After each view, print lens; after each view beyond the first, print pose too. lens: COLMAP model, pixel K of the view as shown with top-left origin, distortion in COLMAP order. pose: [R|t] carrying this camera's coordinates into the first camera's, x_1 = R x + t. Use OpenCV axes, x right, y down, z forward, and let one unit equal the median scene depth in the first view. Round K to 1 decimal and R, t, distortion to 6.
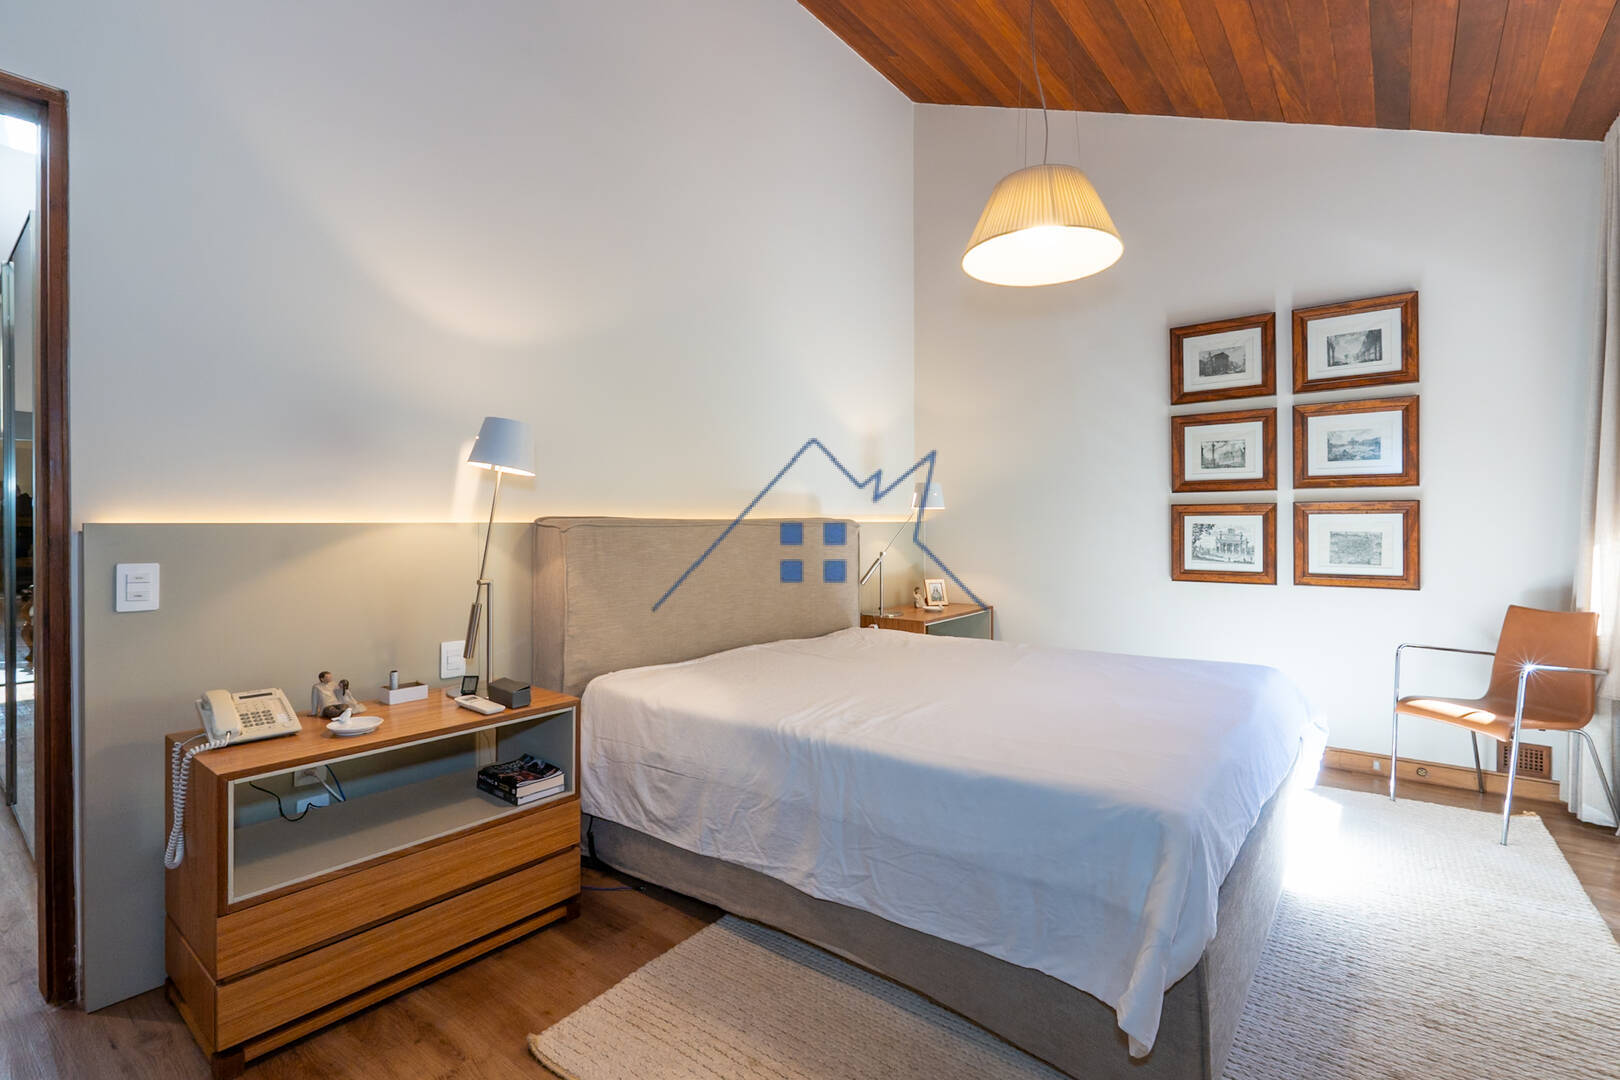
lens RADIAL K [[758.4, 0, 804.8], [0, 758.4, 537.6], [0, 0, 1]] dist [-0.000297, -0.000647]
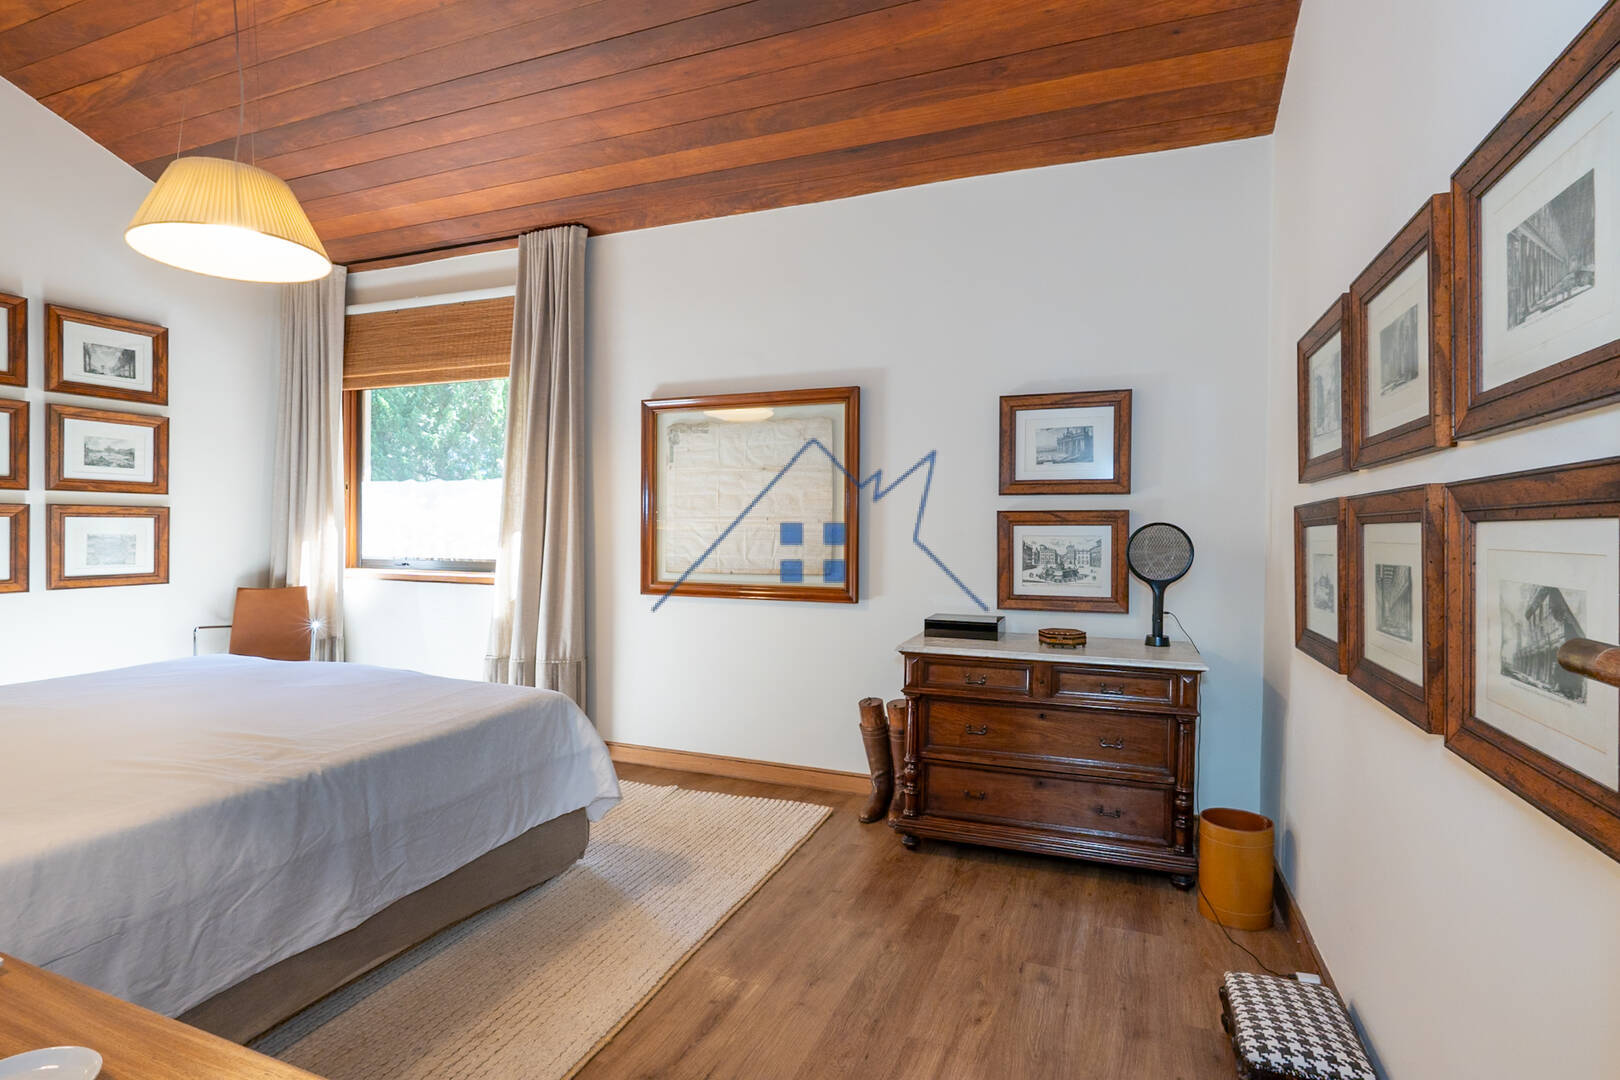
lens RADIAL K [[758.4, 0, 804.8], [0, 758.4, 537.6], [0, 0, 1]] dist [-0.000297, -0.000647]
pose [[-0.272551, -0.027749, 0.961741, -0.566293], [-0.008321, 0.999615, 0.026484, -0.039427], [-0.962105, -0.000785, -0.272677, 0.355707]]
